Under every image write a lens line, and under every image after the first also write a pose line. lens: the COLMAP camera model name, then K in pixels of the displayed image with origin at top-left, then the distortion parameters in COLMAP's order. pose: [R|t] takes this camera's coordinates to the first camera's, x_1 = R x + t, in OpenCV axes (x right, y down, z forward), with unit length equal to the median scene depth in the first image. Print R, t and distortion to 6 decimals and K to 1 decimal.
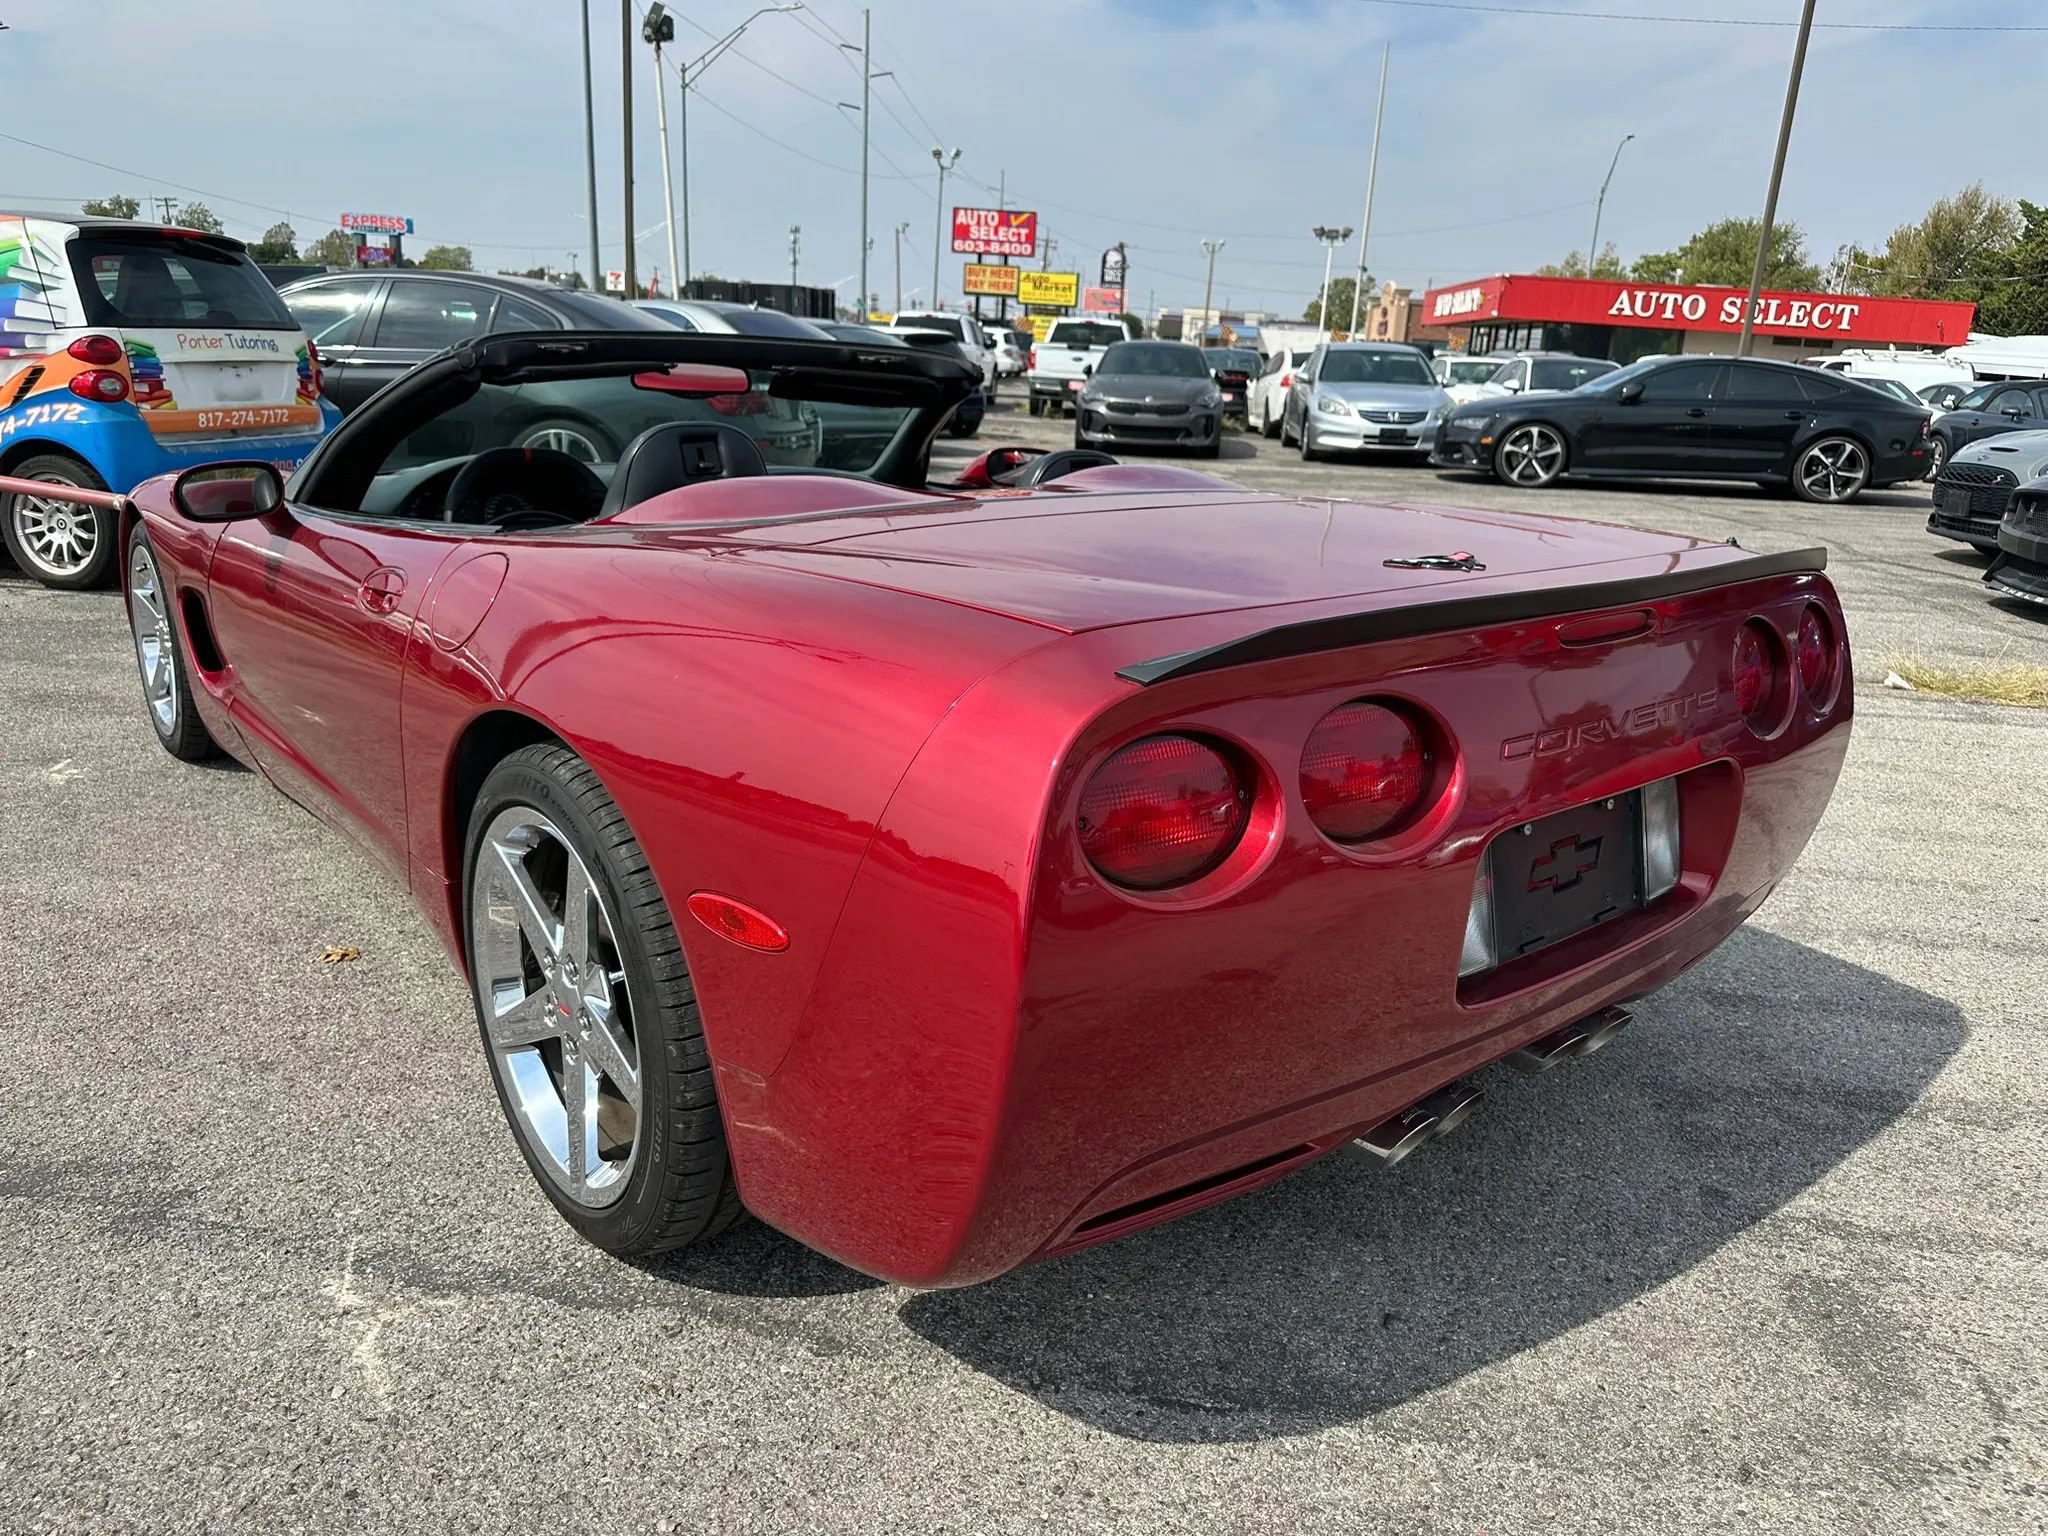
lens RADIAL K [[1442.2, 0, 1028.8], [0, 1442.2, 772.2], [0, 0, 1]] dist [0.044466, -0.063191]
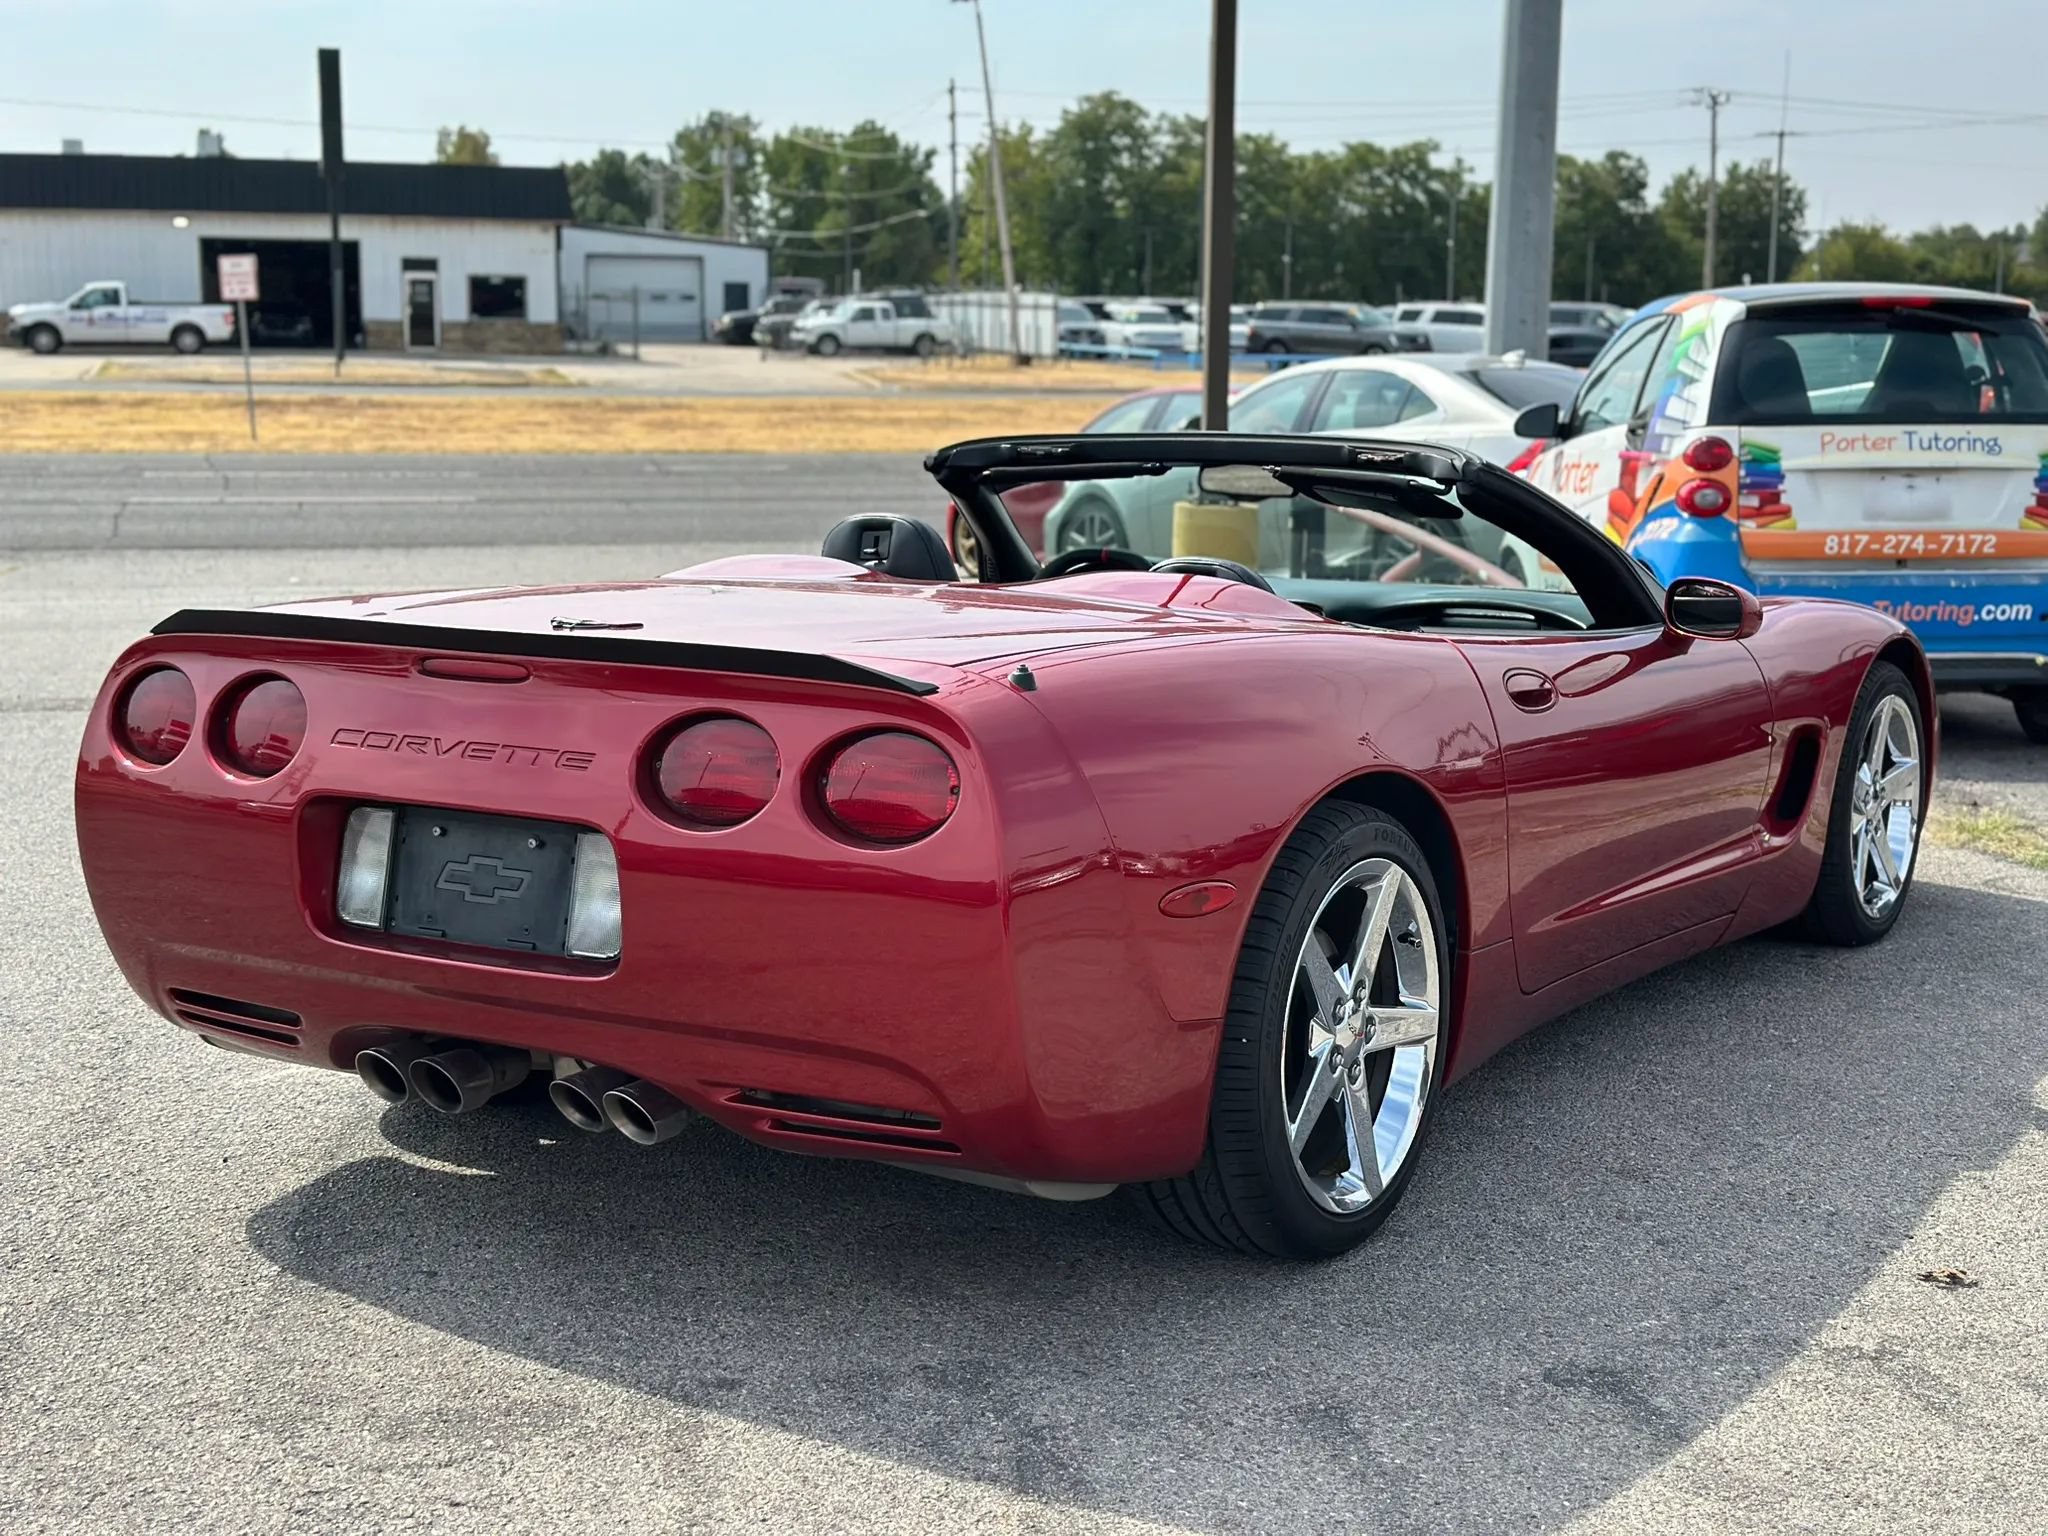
lens RADIAL K [[2840.7, 0, 1023.7], [0, 2840.7, 752.9], [0, 0, 1]] dist [0.088880, 0.043104]
pose [[0.305273, 0.093422, -0.947671, 0.288241], [-0.261844, 0.965050, 0.010787, -0.018837], [0.915558, 0.244849, 0.319066, 0.072027]]
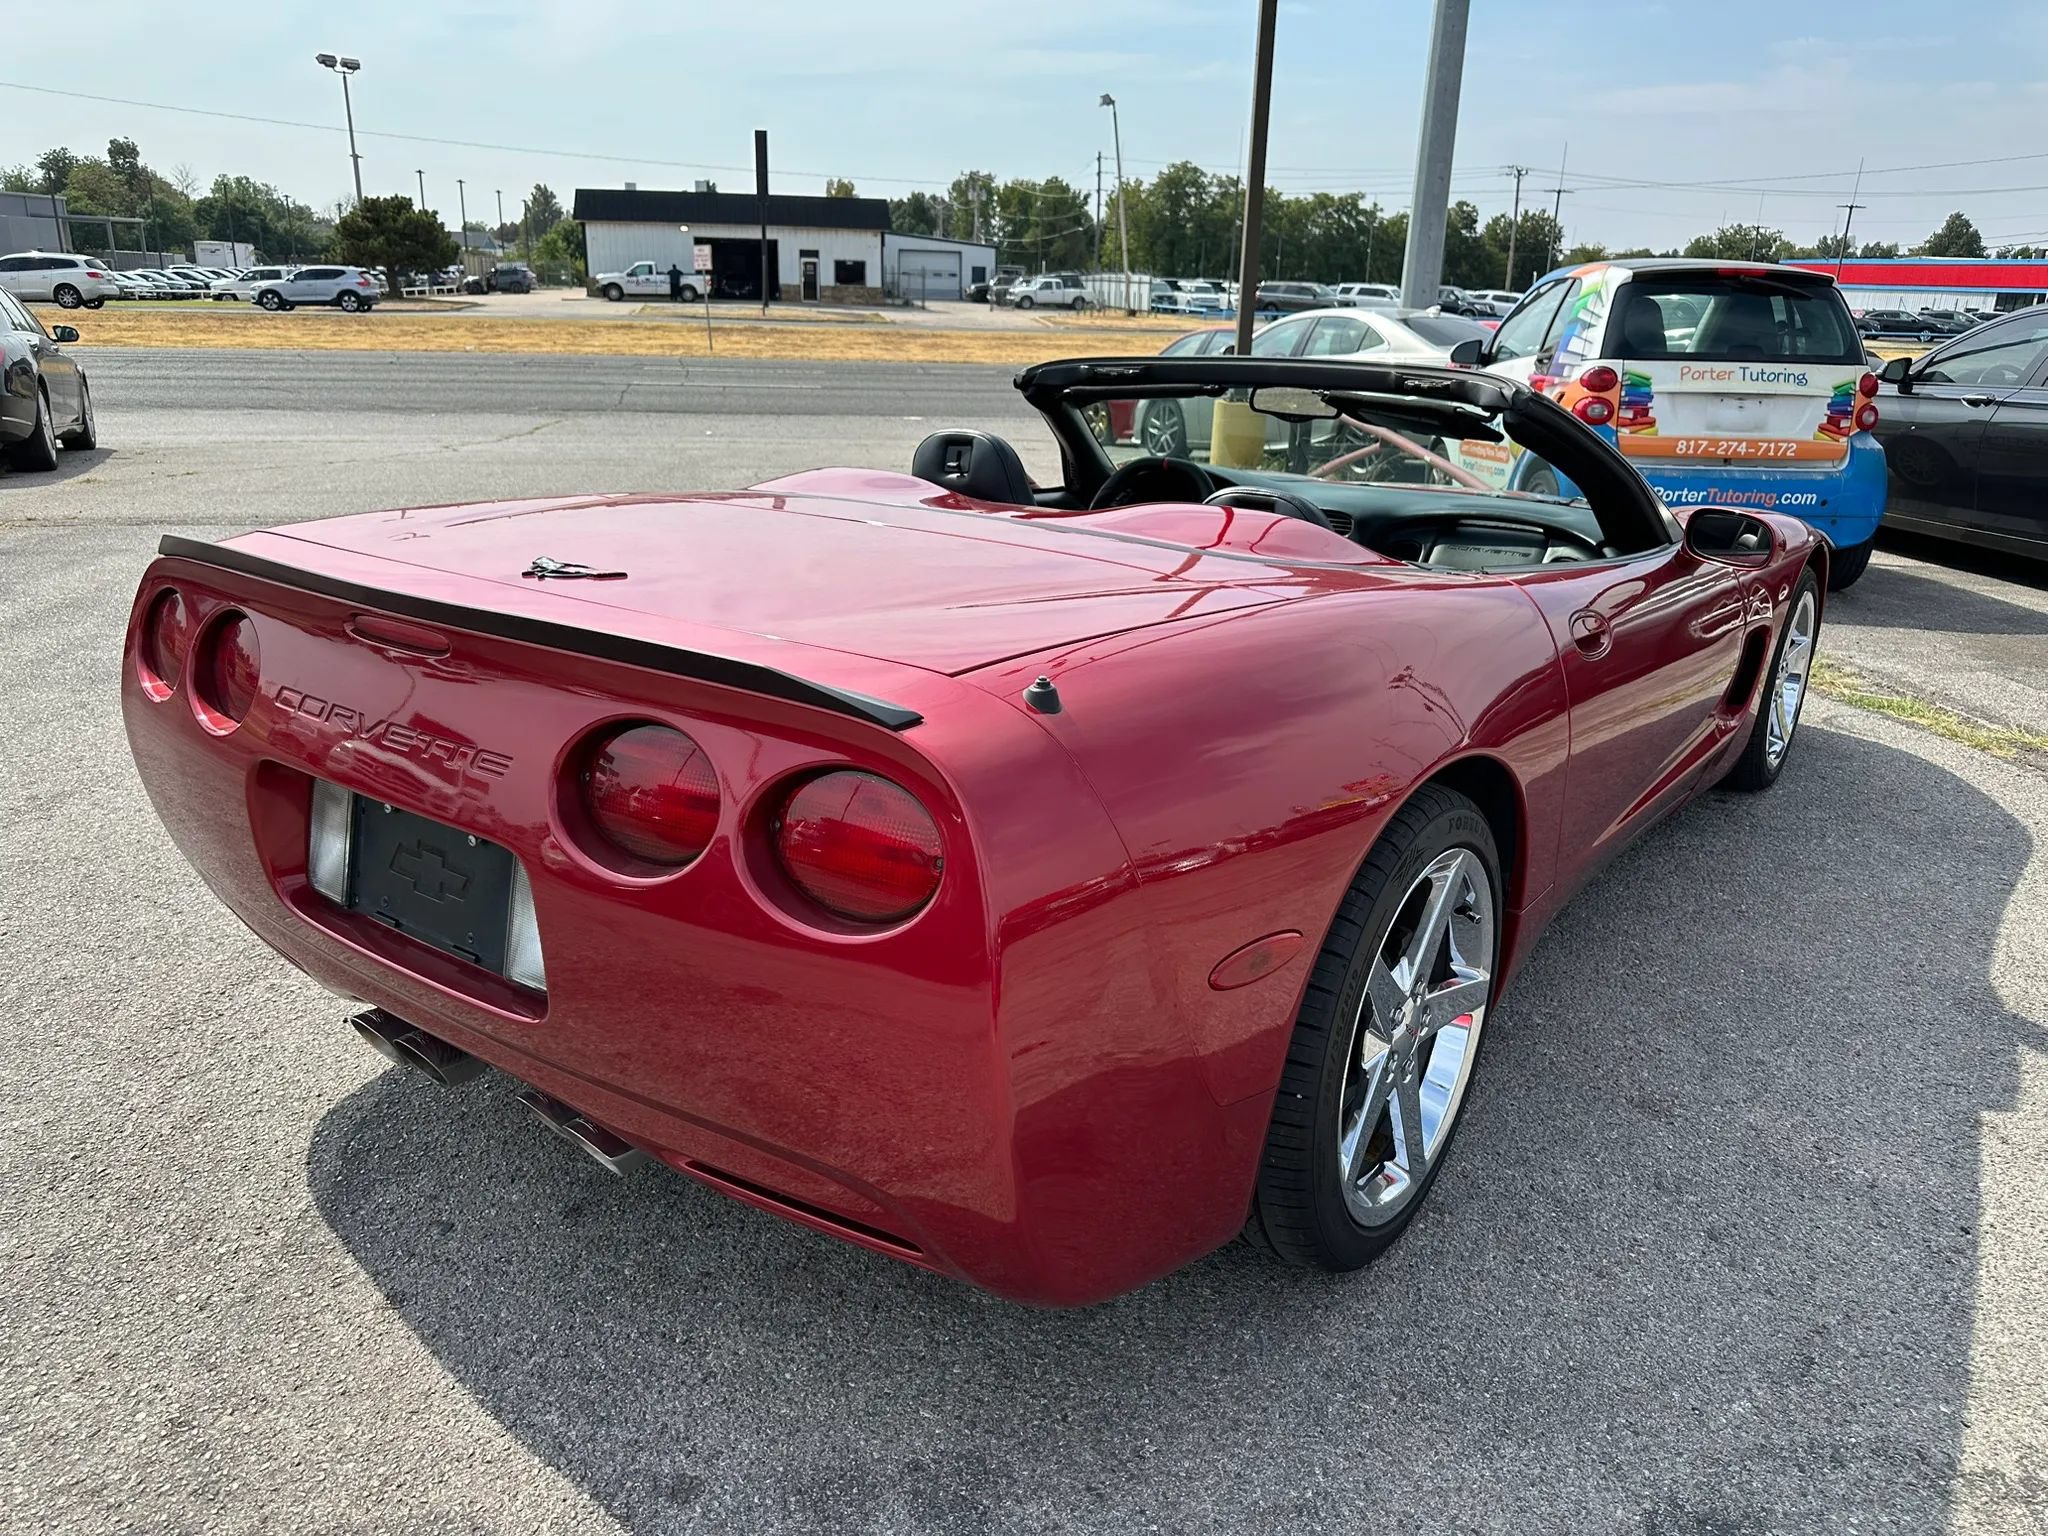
lens RADIAL K [[1442.2, 0, 1028.8], [0, 1442.2, 772.2], [0, 0, 1]] dist [0.044466, -0.063191]
pose [[0.239935, 0.262903, -0.934512, 0.152650], [-0.286919, 0.938832, 0.190452, -0.034155], [0.927420, 0.222433, 0.300691, 0.117484]]
